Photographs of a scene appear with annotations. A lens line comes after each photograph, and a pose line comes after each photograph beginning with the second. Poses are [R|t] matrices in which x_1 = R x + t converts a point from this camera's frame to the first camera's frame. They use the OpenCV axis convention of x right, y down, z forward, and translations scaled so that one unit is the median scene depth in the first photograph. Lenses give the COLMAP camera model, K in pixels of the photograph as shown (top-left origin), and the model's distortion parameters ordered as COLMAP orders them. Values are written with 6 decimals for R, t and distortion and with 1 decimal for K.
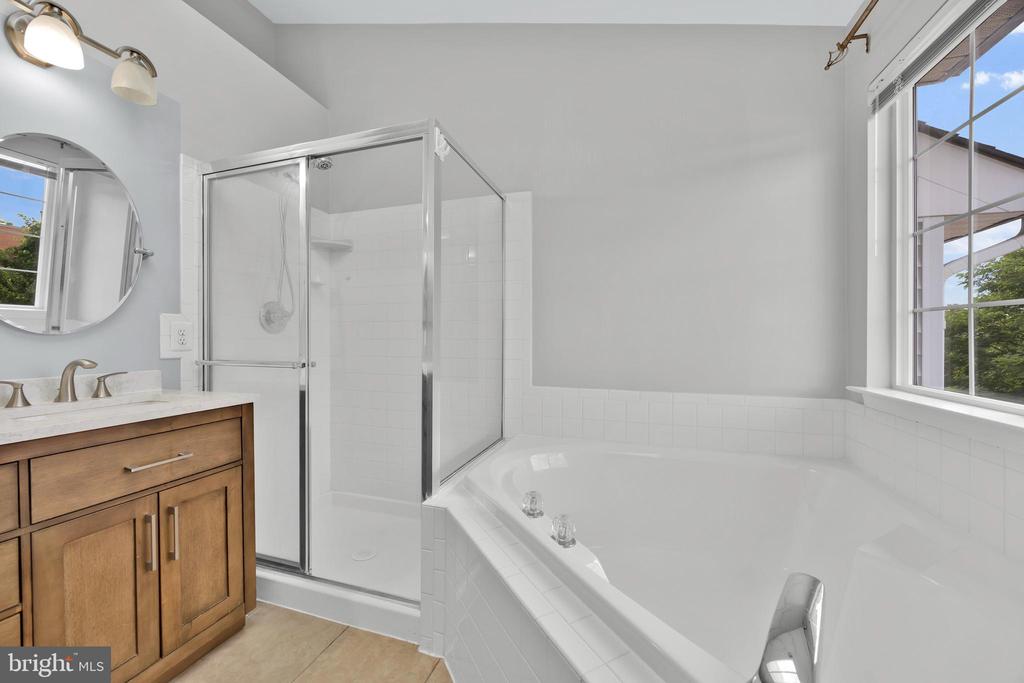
lens RADIAL K [[395.6, 0, 508.2], [0, 395.6, 341.6], [0, 0, 1]] dist [-0.003977, -0.000248]
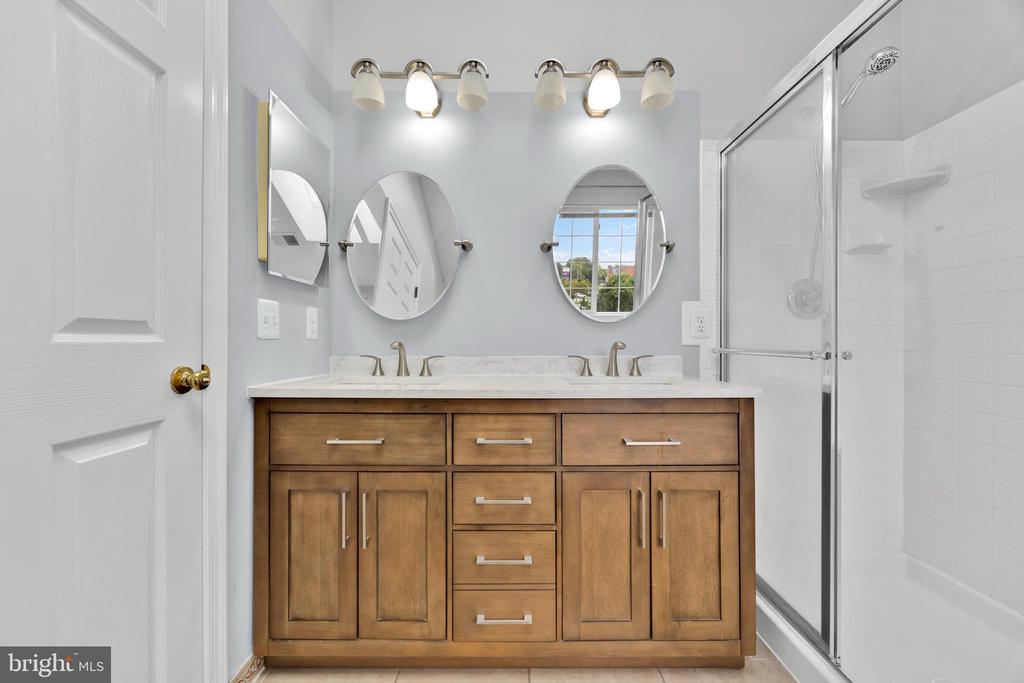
lens RADIAL K [[395.6, 0, 508.2], [0, 395.6, 341.6], [0, 0, 1]] dist [-0.003977, -0.000248]
pose [[0.305640, 0.000413, -0.952147, -0.036576], [-0.006206, 0.999980, -0.001558, 0.046702], [0.952127, 0.006385, 0.305636, 0.297116]]
